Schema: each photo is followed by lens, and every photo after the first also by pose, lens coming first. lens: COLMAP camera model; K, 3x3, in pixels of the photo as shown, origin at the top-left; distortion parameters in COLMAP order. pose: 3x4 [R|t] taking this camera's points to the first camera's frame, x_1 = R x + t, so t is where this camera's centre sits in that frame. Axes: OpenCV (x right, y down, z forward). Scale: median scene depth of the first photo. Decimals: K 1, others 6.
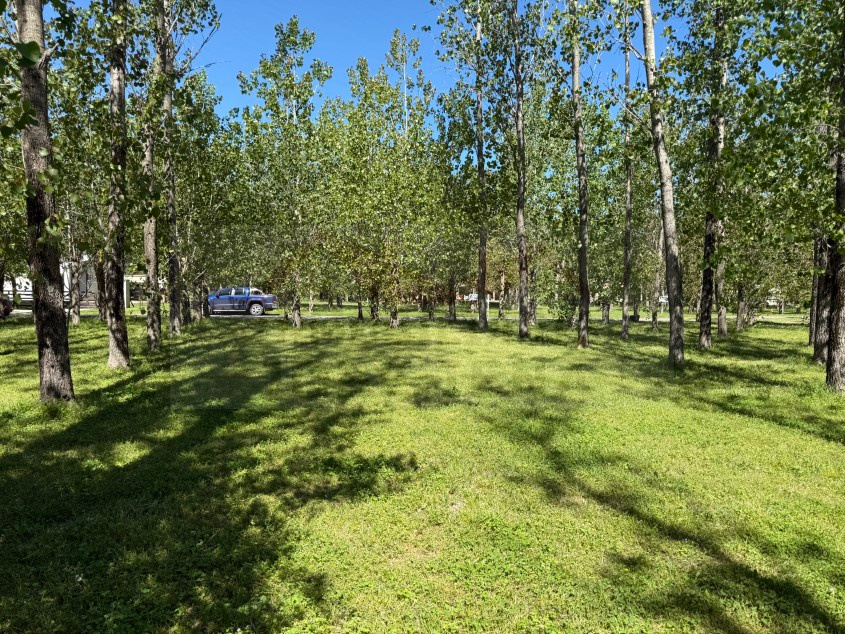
lens RADIAL K [[597.2, 0, 421.8], [0, 597.2, 314.9], [0, 0, 1]] dist [0.053784, -0.059588]
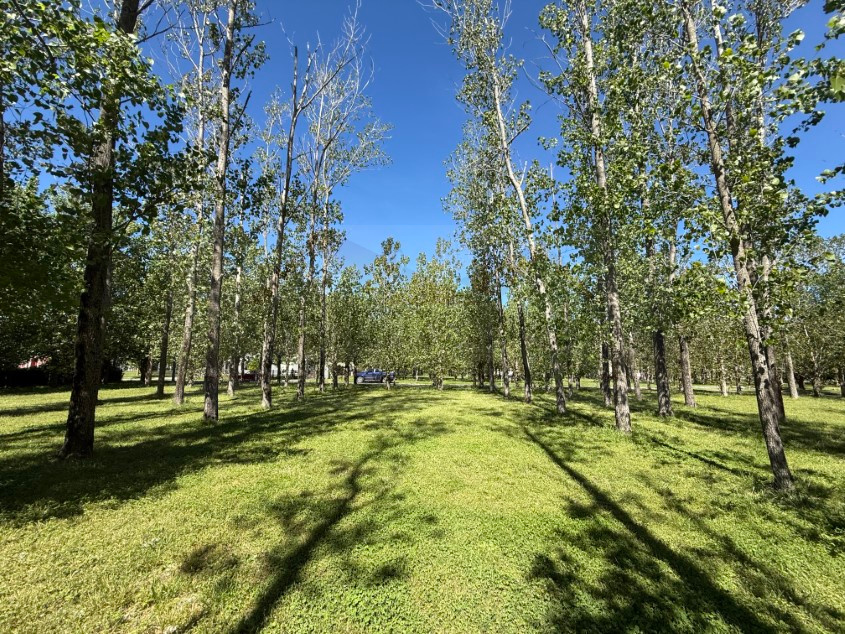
lens RADIAL K [[339.1, 0, 420.9], [0, 339.1, 318.3], [0, 0, 1]] dist [-0.001196, 0.000293]
pose [[0.967324, -0.043118, -0.249849, 0.223852], [-0.004833, 0.982119, -0.188202, 0.001003], [0.253496, 0.183260, 0.949819, -0.040570]]
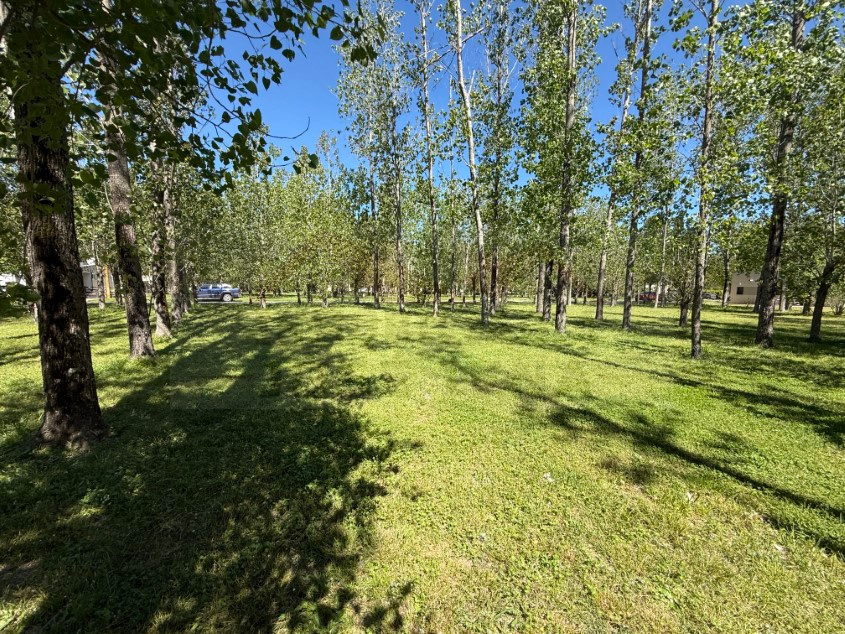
lens RADIAL K [[339.1, 0, 424.7], [0, 339.1, 316.6], [0, 0, 1]] dist [-0.001196, 0.000293]
pose [[0.958266, -0.024783, 0.284803, -0.070451], [0.010419, 0.998601, 0.051839, -0.000262], [-0.285689, -0.046708, 0.957183, -0.016093]]
